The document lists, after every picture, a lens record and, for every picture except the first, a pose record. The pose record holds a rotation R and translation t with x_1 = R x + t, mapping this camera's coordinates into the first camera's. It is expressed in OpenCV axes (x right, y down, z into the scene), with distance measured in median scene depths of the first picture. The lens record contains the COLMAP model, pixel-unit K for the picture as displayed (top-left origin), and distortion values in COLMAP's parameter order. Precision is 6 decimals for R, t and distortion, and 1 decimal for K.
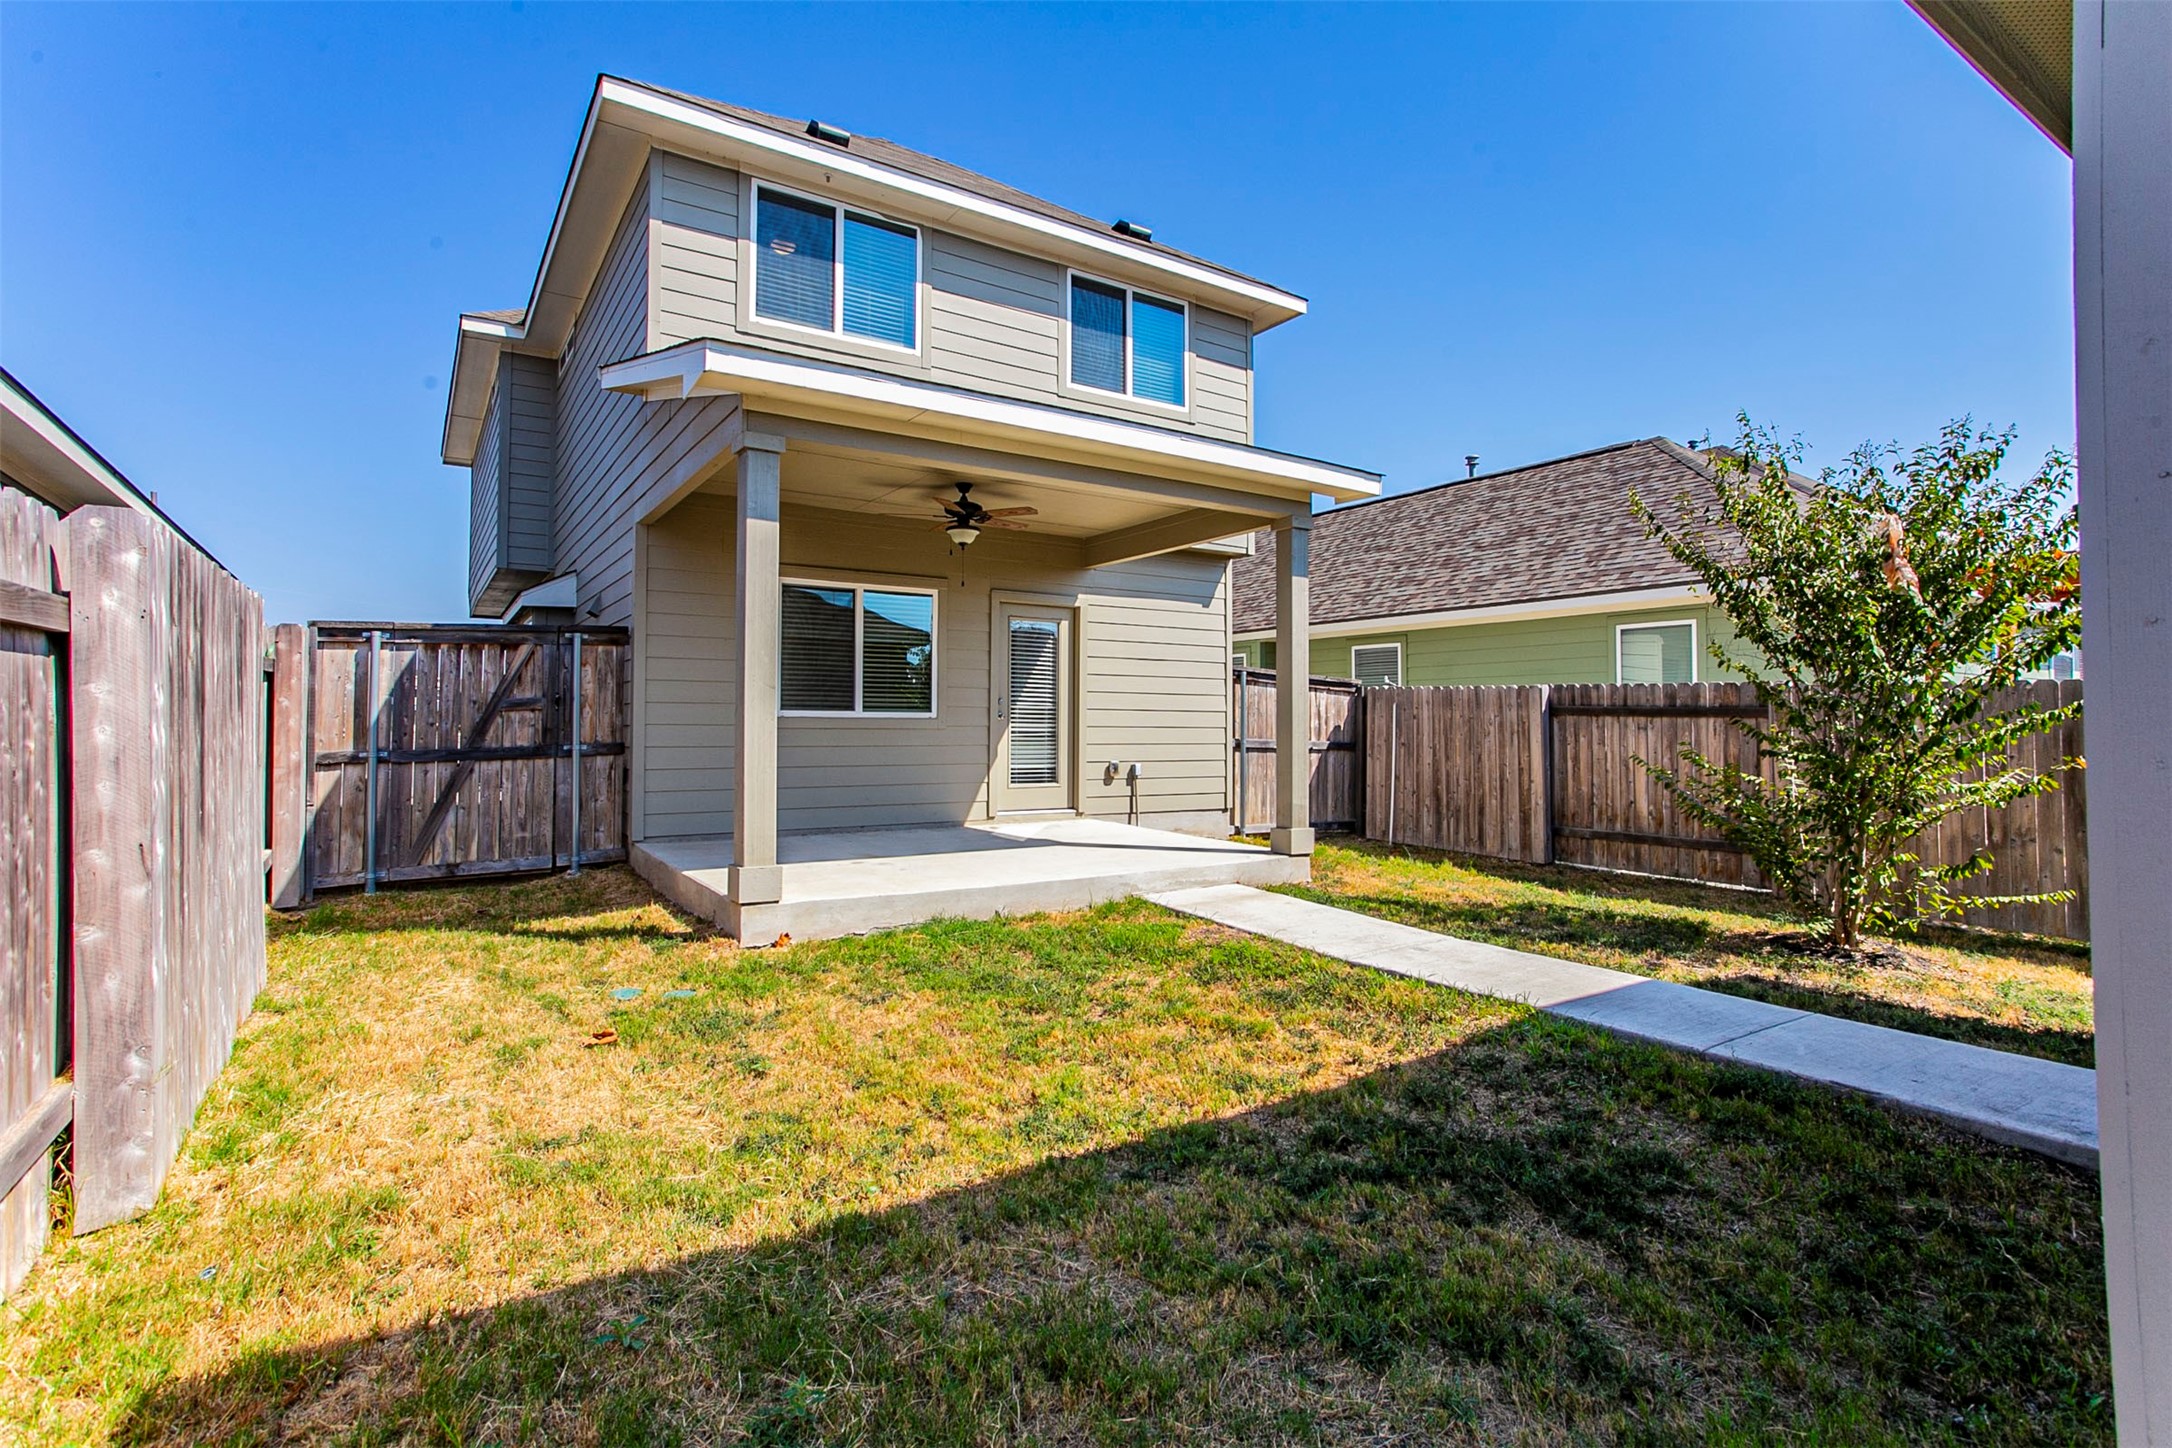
lens RADIAL K [[1053.5, 0, 1072.6], [0, 1053.5, 717.8], [0, 0, 1]] dist [-0.043361, 0.020429]
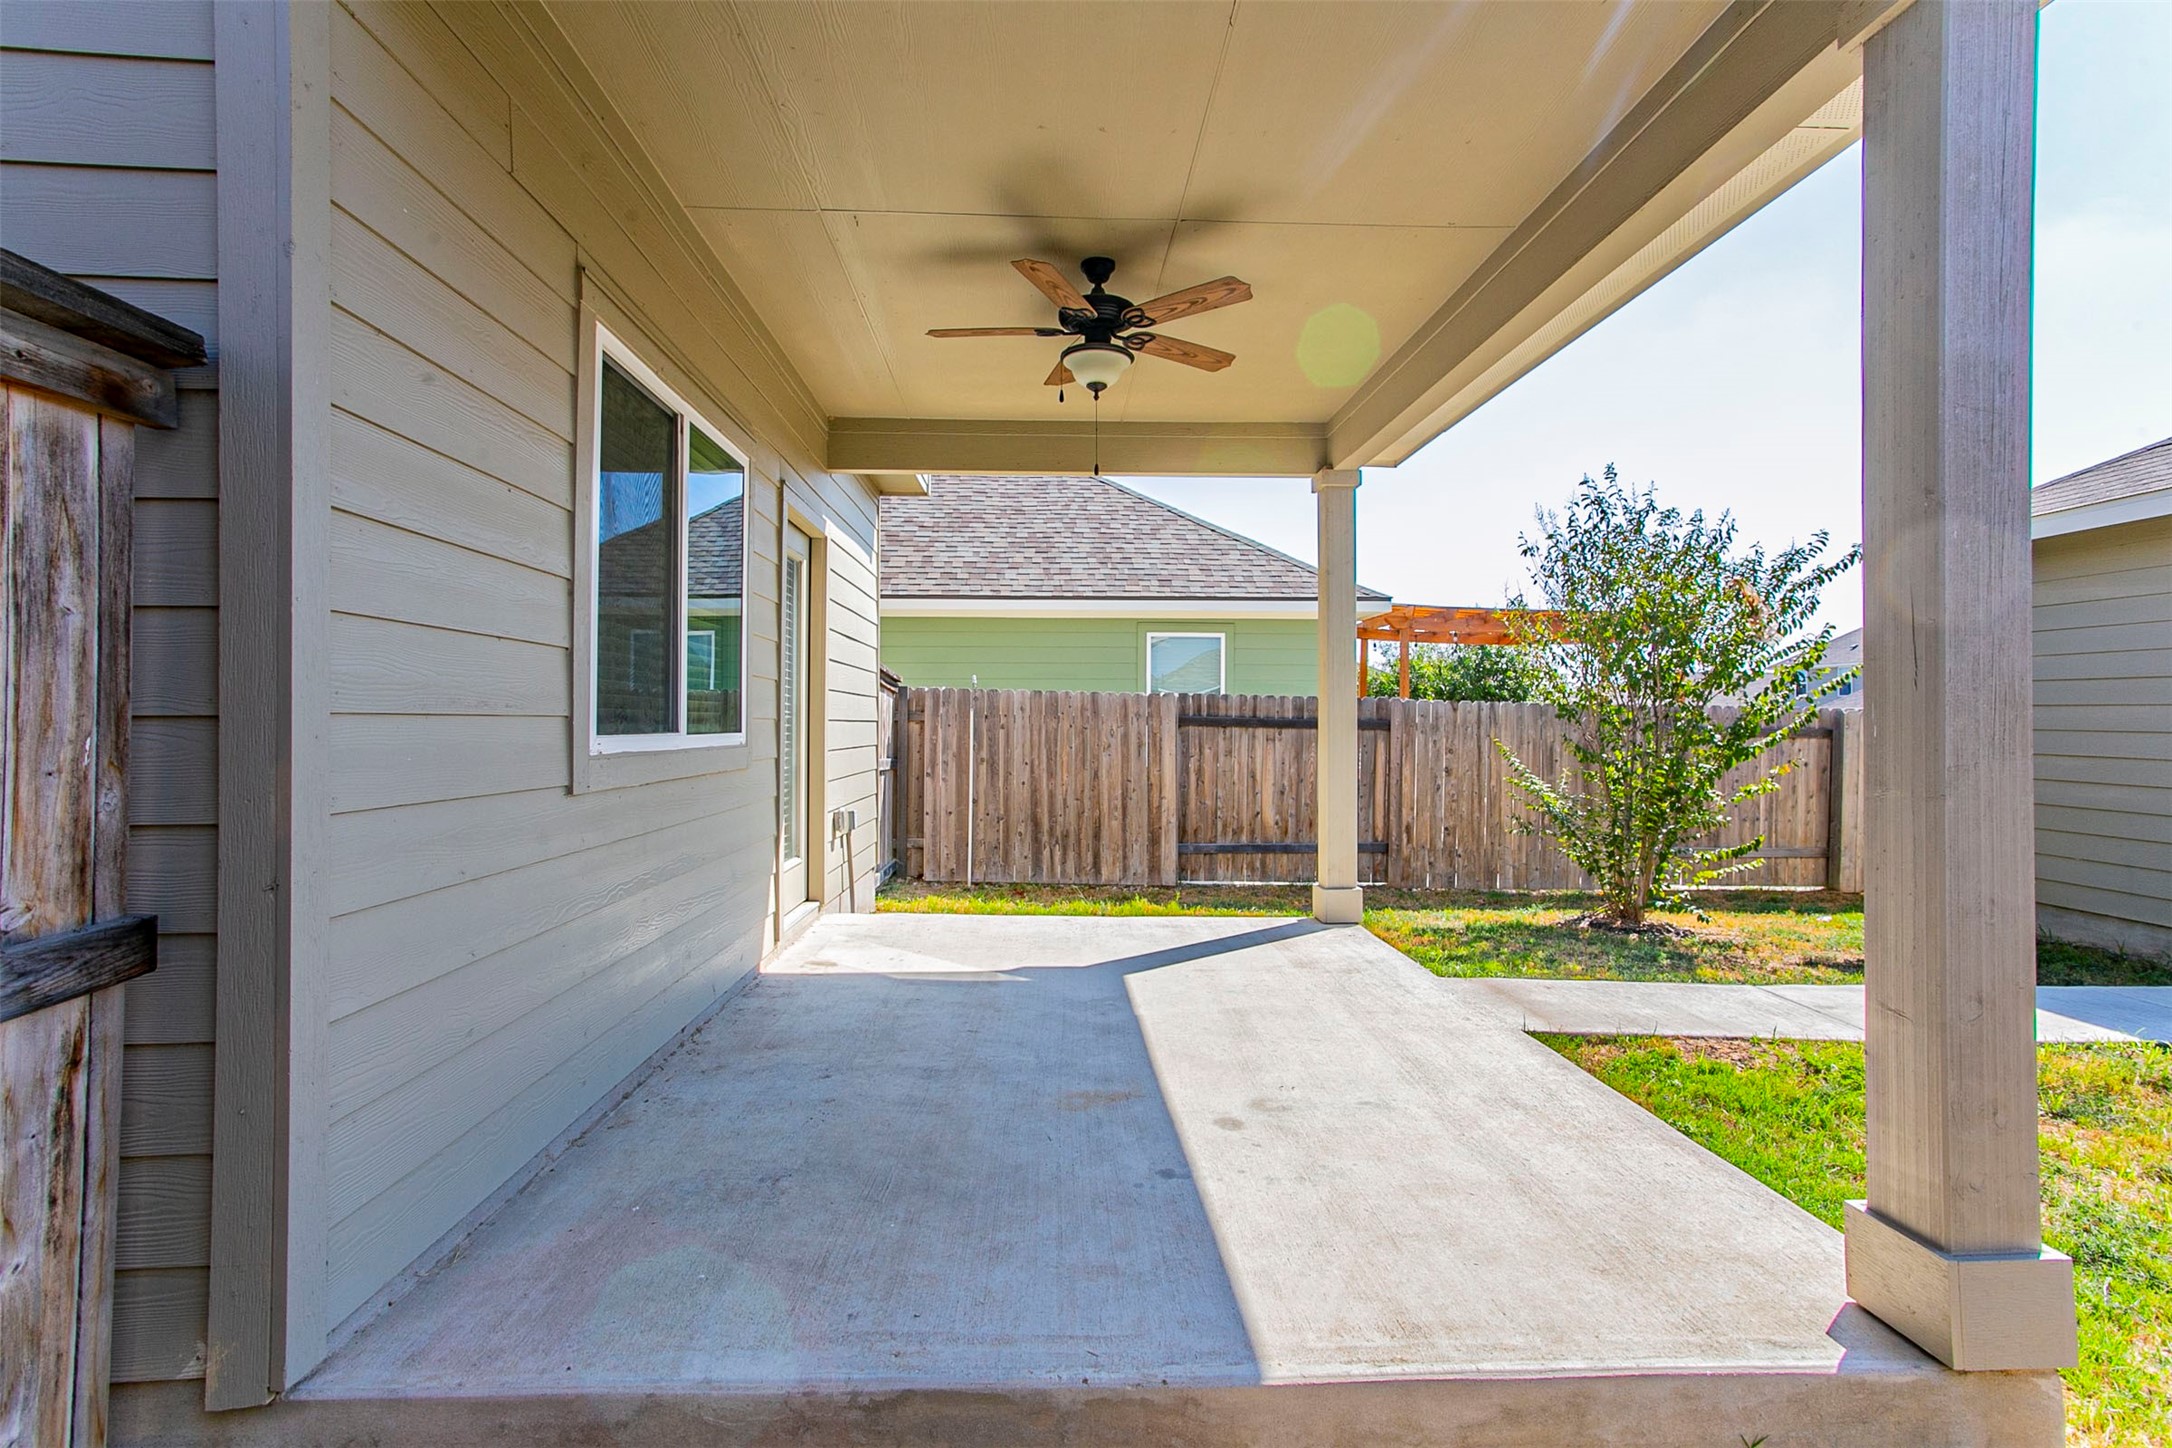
lens RADIAL K [[1053.5, 0, 1075.5], [0, 1053.5, 713.2], [0, 0, 1]] dist [-0.043361, 0.020429]
pose [[0.514844, 0.004418, 0.857272, -0.406614], [-0.007314, 0.999973, -0.000760, -0.012814], [-0.857252, -0.005878, 0.514863, 0.604053]]
